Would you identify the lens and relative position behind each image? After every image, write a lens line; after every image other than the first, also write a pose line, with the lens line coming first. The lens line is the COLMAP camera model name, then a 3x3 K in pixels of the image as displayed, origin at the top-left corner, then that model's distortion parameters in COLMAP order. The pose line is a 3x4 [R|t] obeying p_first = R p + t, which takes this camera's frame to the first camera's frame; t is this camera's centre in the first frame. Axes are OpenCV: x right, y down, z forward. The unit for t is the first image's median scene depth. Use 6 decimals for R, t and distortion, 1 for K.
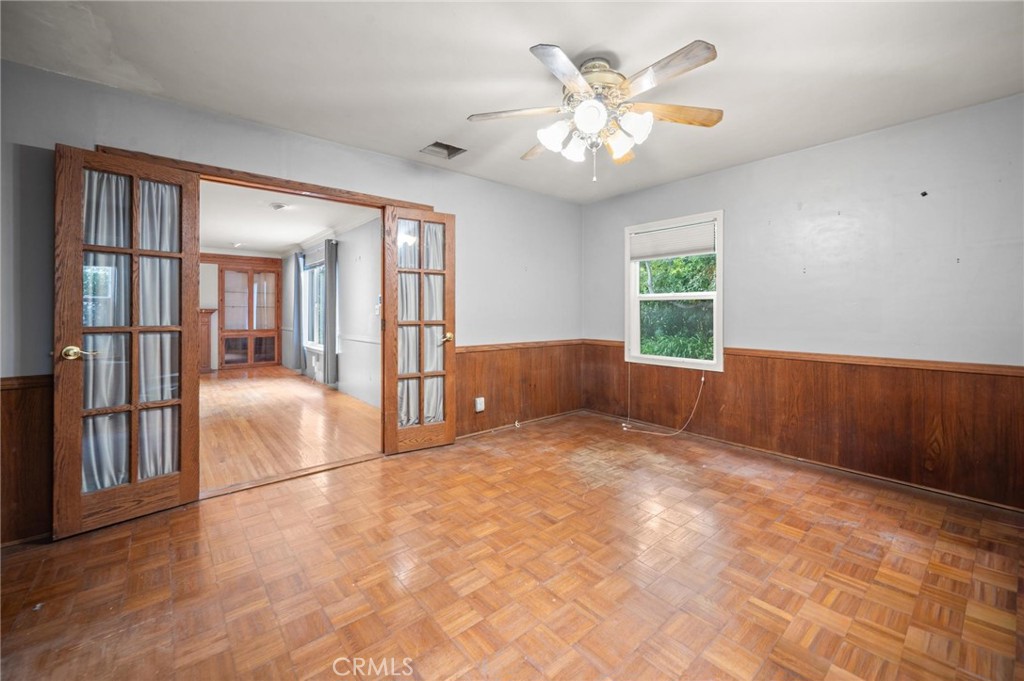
lens RADIAL K [[405.8, 0, 503.1], [0, 405.8, 310.9], [0, 0, 1]] dist [0.007553, 0.000041]
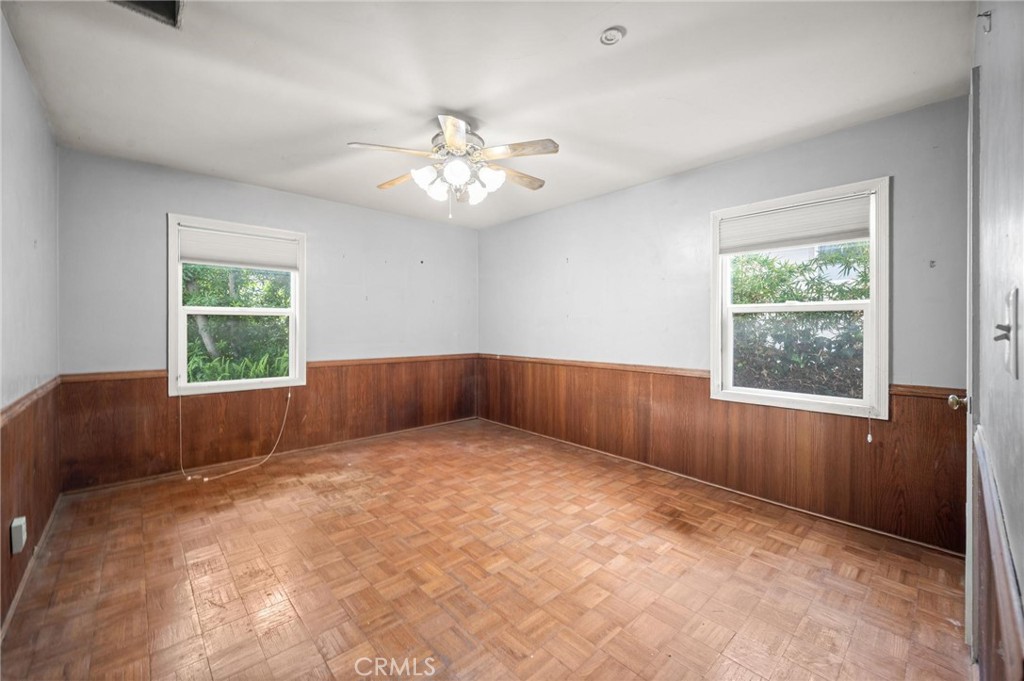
lens RADIAL K [[405.8, 0, 511.3], [0, 405.8, 332.6], [0, 0, 1]] dist [0.007553, 0.000041]
pose [[-0.028845, -0.008182, 0.999550, -0.575658], [-0.000878, 0.999966, 0.008160, 0.004002], [-0.999584, -0.000642, -0.028851, 0.516496]]
